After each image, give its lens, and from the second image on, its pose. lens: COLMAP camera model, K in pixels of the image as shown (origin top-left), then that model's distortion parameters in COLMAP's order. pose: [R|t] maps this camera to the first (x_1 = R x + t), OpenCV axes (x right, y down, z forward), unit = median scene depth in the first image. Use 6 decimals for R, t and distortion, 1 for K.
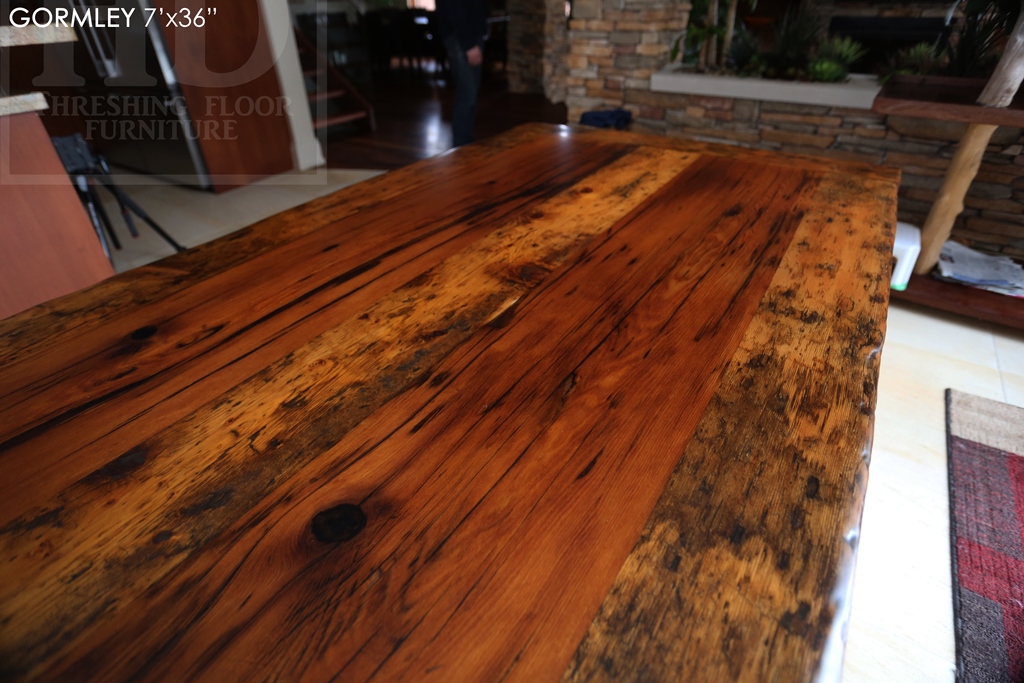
lens RADIAL K [[516.6, 0, 505.1], [0, 516.6, 337.4], [0, 0, 1]] dist [-0.079409, 0.032281]
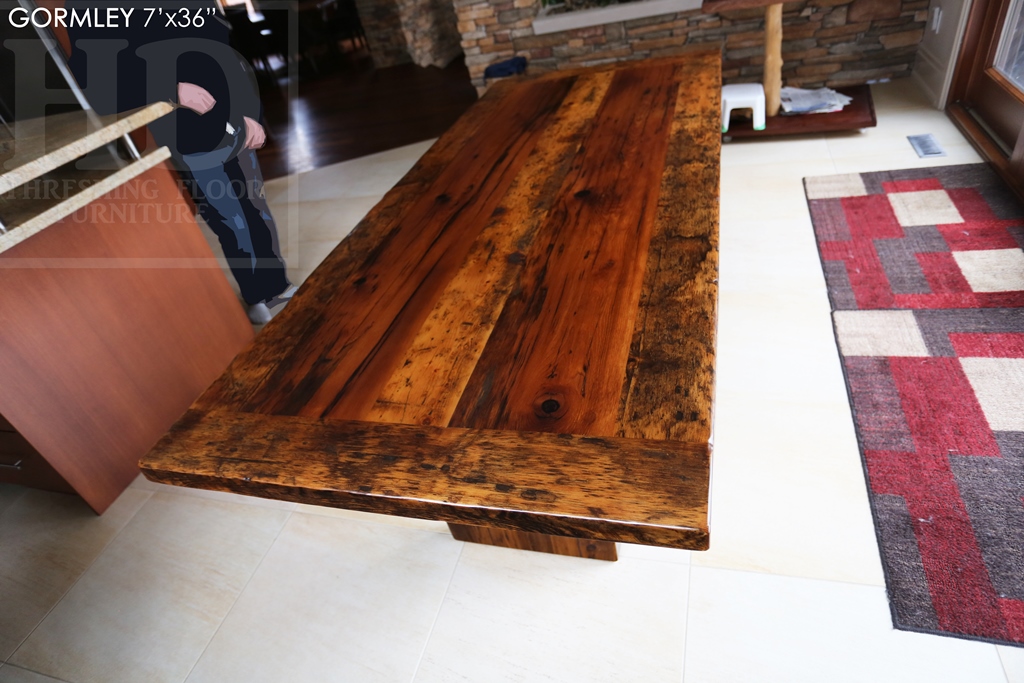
lens RADIAL K [[599.4, 0, 509.9], [0, 599.4, 336.4], [0, 0, 1]] dist [-0.069552, 0.046356]
pose [[0.934643, -0.320053, 0.154950, -0.640891], [0.319505, 0.947137, 0.029110, 0.375515], [-0.156075, 0.022300, 0.987493, -1.058725]]
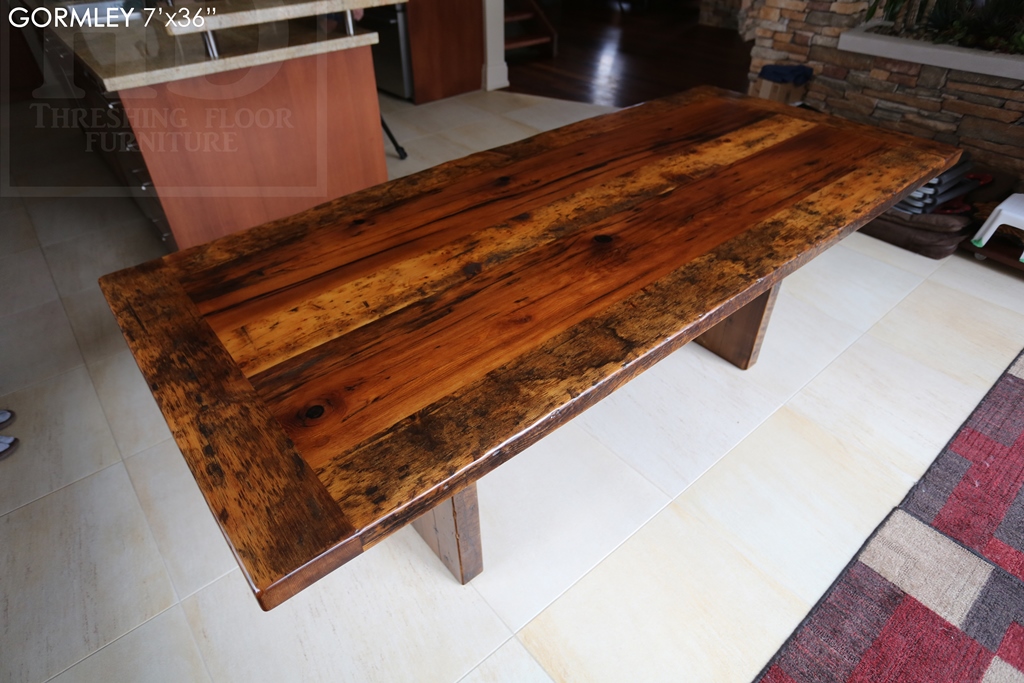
lens RADIAL K [[594.9, 0, 510.0], [0, 594.9, 338.6], [0, 0, 1]] dist [-0.068728, 0.046465]
pose [[0.962025, 0.180690, -0.204596, -0.011508], [-0.164818, 0.981998, 0.092272, 0.272640], [0.217585, -0.055047, 0.974488, -0.997589]]
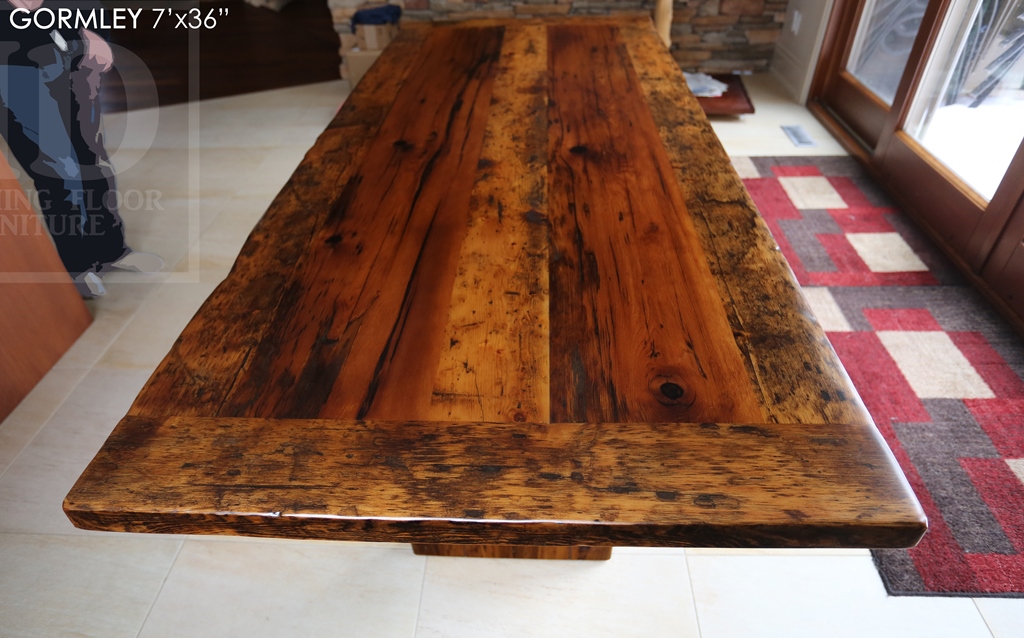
lens RADIAL K [[625.5, 0, 512.0], [0, 625.5, 319.0], [0, 0, 1]] dist [-0.073339, 0.048427]
pose [[0.848541, -0.324832, 0.417687, -0.946350], [0.301140, 0.945540, 0.123566, 0.278594], [-0.435078, 0.020931, 0.900149, -0.786746]]
